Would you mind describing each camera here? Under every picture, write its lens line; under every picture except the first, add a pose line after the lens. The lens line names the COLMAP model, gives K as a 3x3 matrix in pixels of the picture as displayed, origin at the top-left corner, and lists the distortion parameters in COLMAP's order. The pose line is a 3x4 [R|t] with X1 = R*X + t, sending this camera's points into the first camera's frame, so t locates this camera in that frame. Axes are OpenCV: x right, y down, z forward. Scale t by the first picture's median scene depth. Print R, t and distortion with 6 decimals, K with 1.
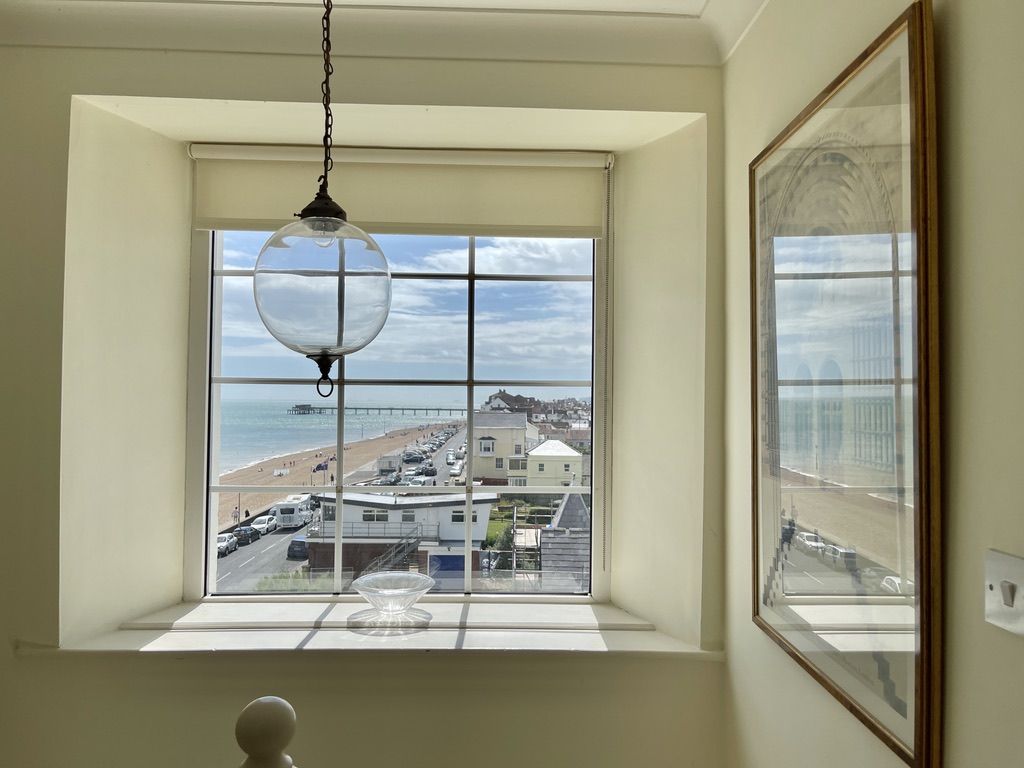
lens RADIAL K [[764.4, 0, 518.8], [0, 764.4, 386.0], [0, 0, 1]] dist [0.042555, -0.006460]
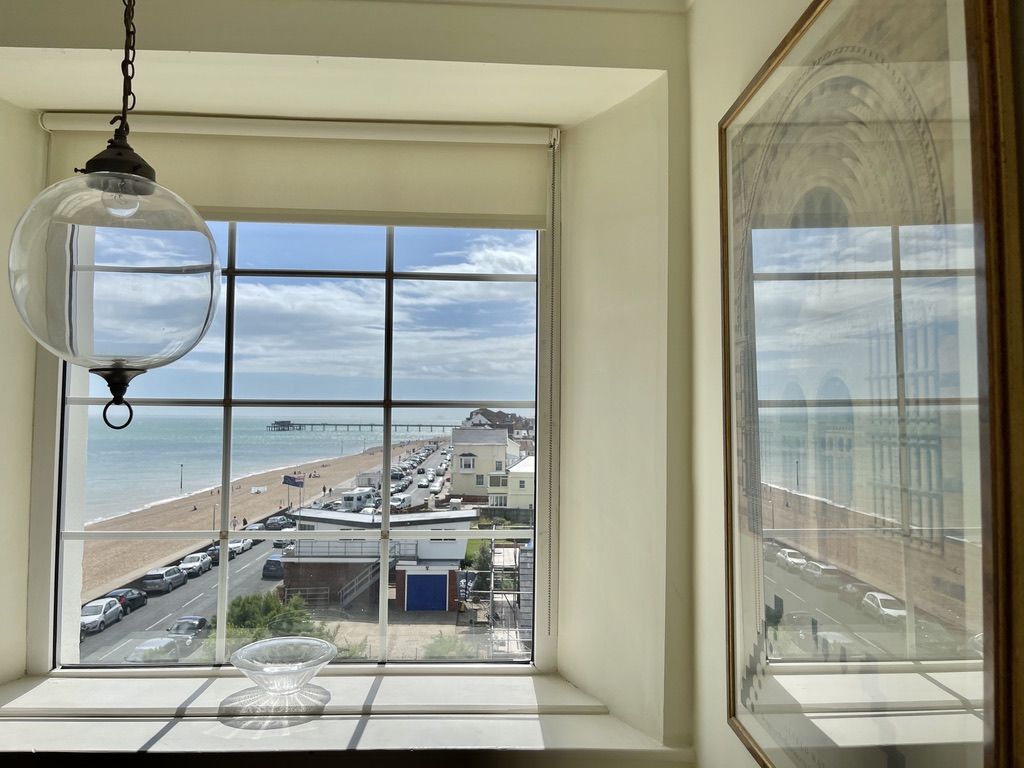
lens RADIAL K [[764.4, 0, 512.0], [0, 764.4, 384.0], [0, 0, 1]] dist [0.080327, -0.098609]
pose [[0.999878, 0.000414, 0.015629, 0.062644], [-0.000043, 0.999718, -0.023742, -0.006356], [-0.015634, 0.023738, 0.999596, 0.184788]]
